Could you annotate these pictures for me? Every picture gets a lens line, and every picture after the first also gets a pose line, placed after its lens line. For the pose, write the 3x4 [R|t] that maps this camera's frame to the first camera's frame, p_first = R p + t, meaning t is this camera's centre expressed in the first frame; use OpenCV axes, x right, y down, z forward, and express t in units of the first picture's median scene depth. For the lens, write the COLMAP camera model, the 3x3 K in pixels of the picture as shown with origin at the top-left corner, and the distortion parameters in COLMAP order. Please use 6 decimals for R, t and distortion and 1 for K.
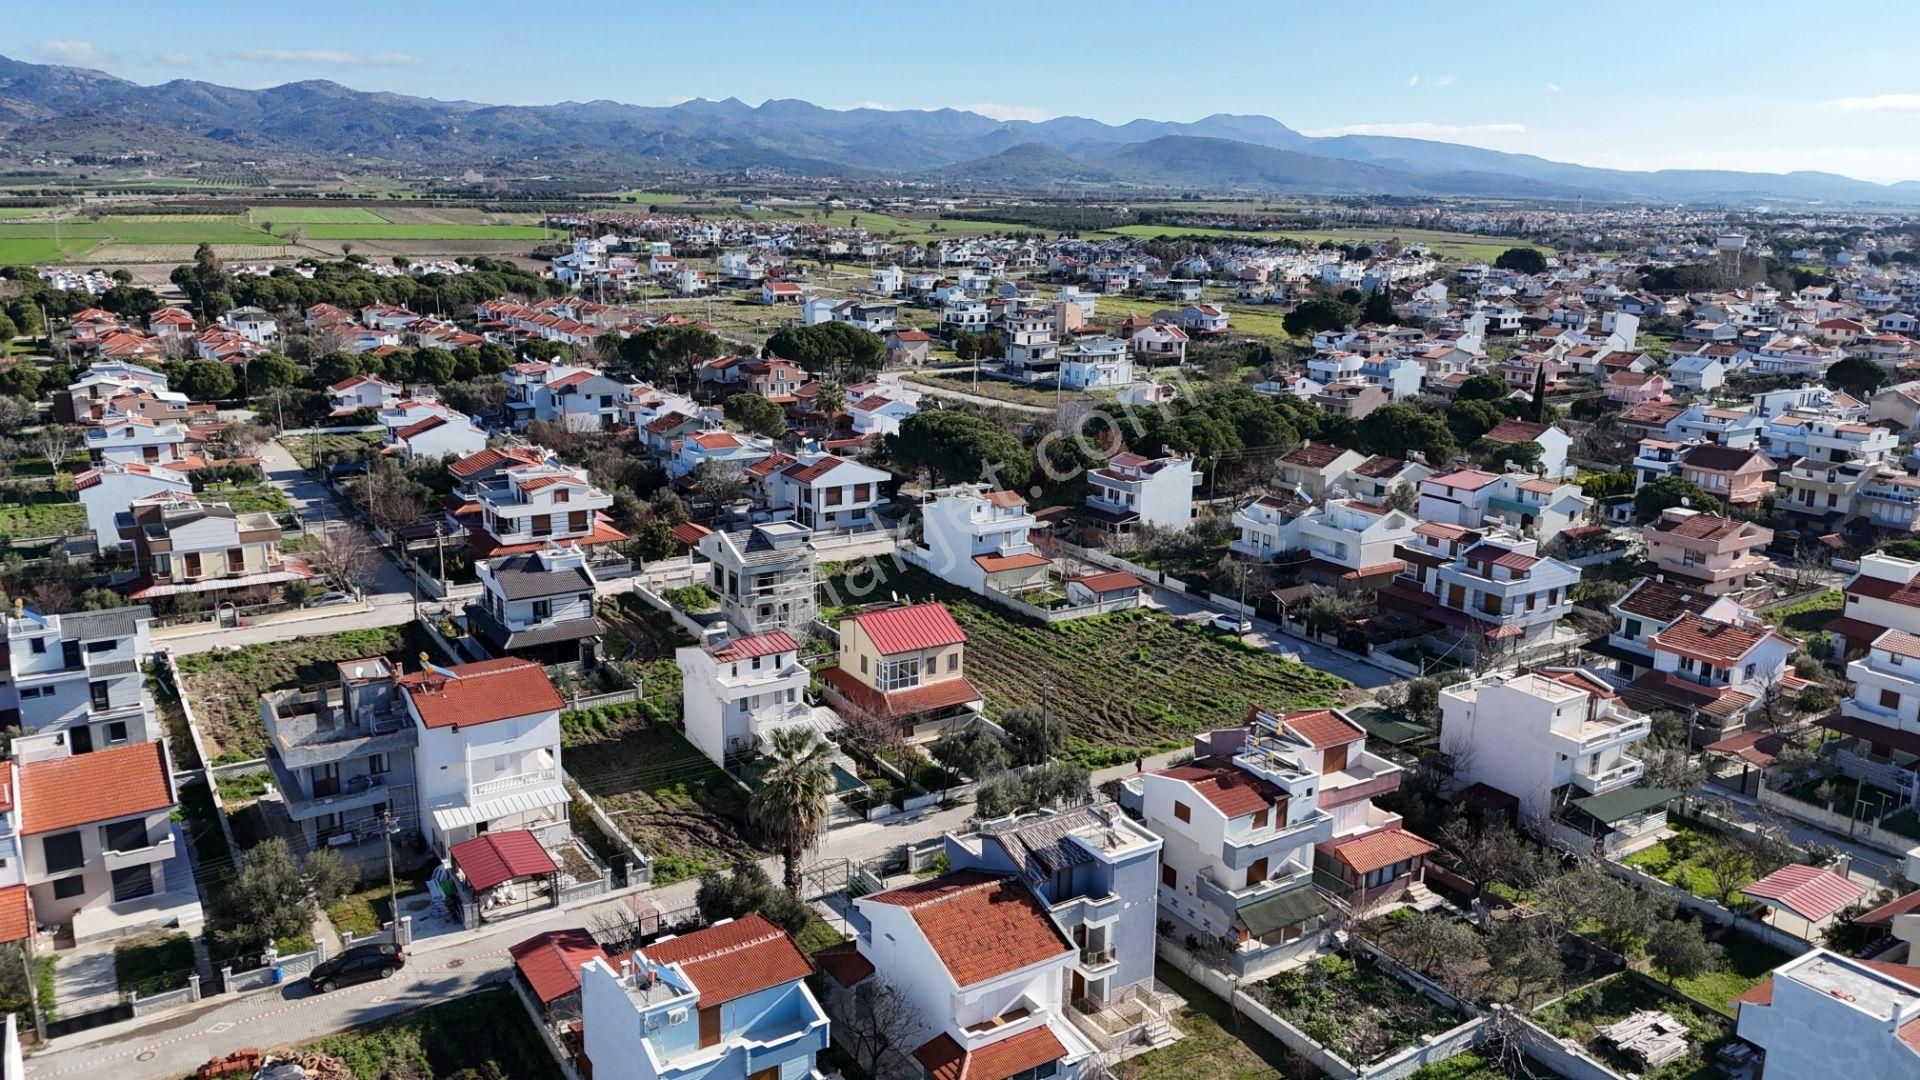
lens RADIAL K [[1398.2, 0, 963.7], [0, 1398.2, 542.8], [0, 0, 1]] dist [0.095479, -0.102872]
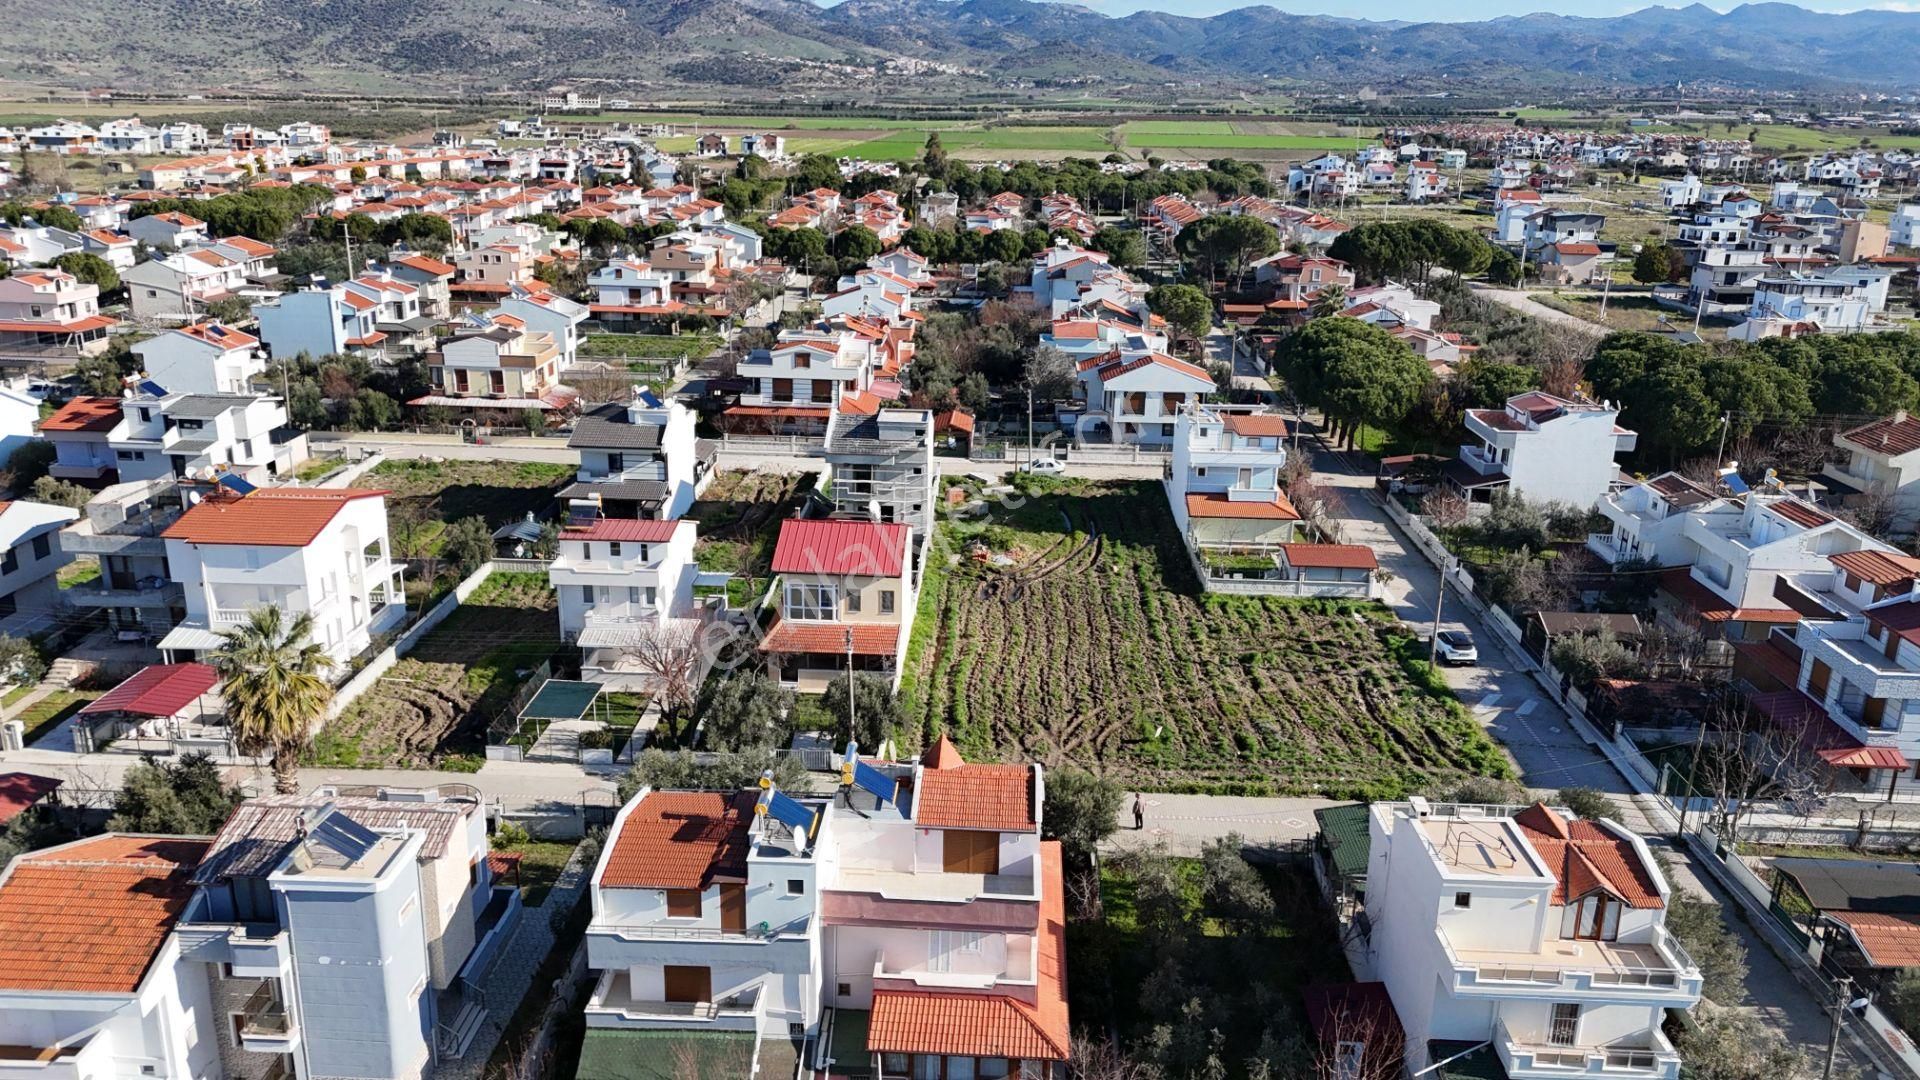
lens RADIAL K [[1396.6, 0, 962.7], [0, 1396.6, 539.5], [0, 0, 1]] dist [0.110636, -0.139982]
pose [[0.820877, 0.172750, -0.544352, 0.320207], [-0.146086, 0.984959, 0.092281, -0.017569], [0.552105, 0.003771, 0.833766, 0.290214]]
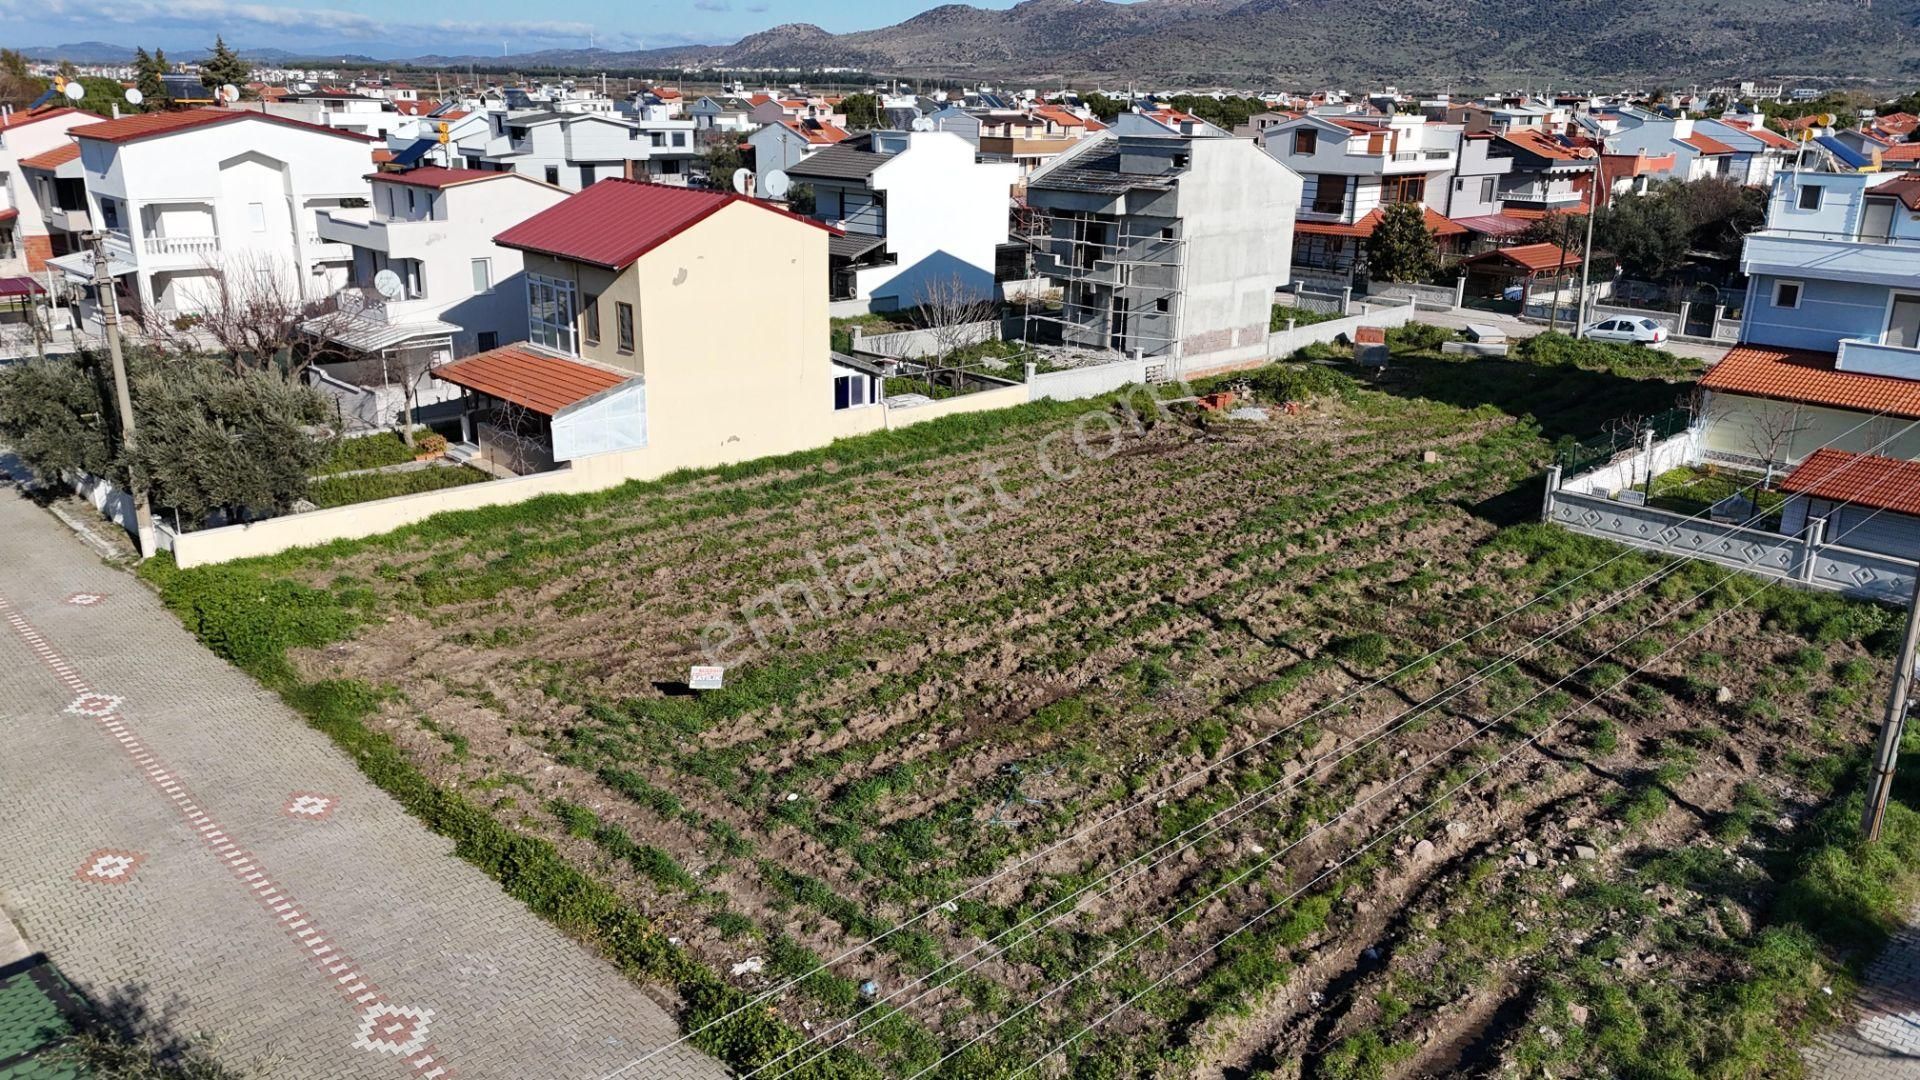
lens RADIAL K [[1398.2, 0, 963.7], [0, 1398.2, 542.8], [0, 0, 1]] dist [0.095479, -0.102872]
pose [[0.196047, 0.290233, -0.936659, 0.286663], [-0.252625, 0.937901, 0.237743, 0.019410], [0.947495, 0.190015, 0.257193, 0.740978]]
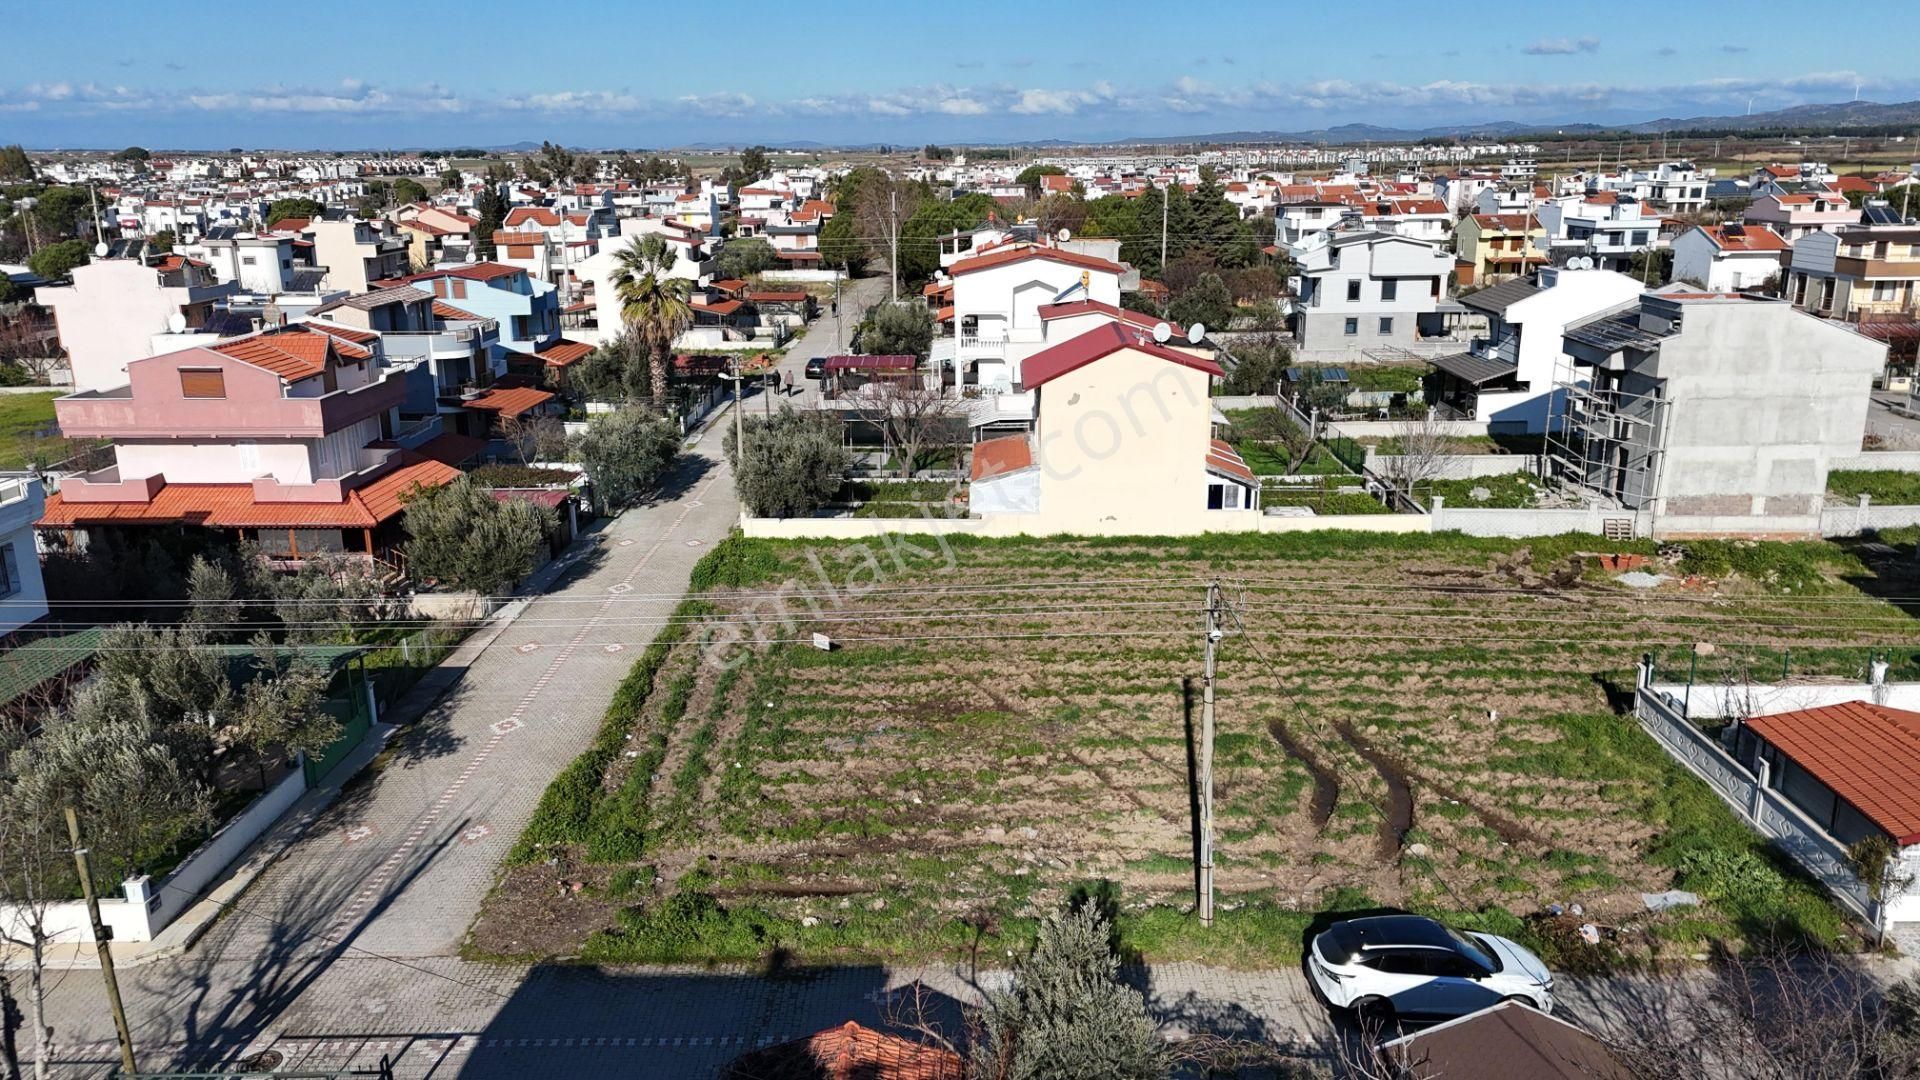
lens RADIAL K [[1398.2, 0, 963.7], [0, 1398.2, 542.8], [0, 0, 1]] dist [0.095479, -0.102872]
pose [[-0.552981, 0.214822, -0.805024, 0.342121], [-0.201285, 0.903129, 0.379267, -0.057097], [0.808515, 0.371767, -0.456173, 0.921685]]
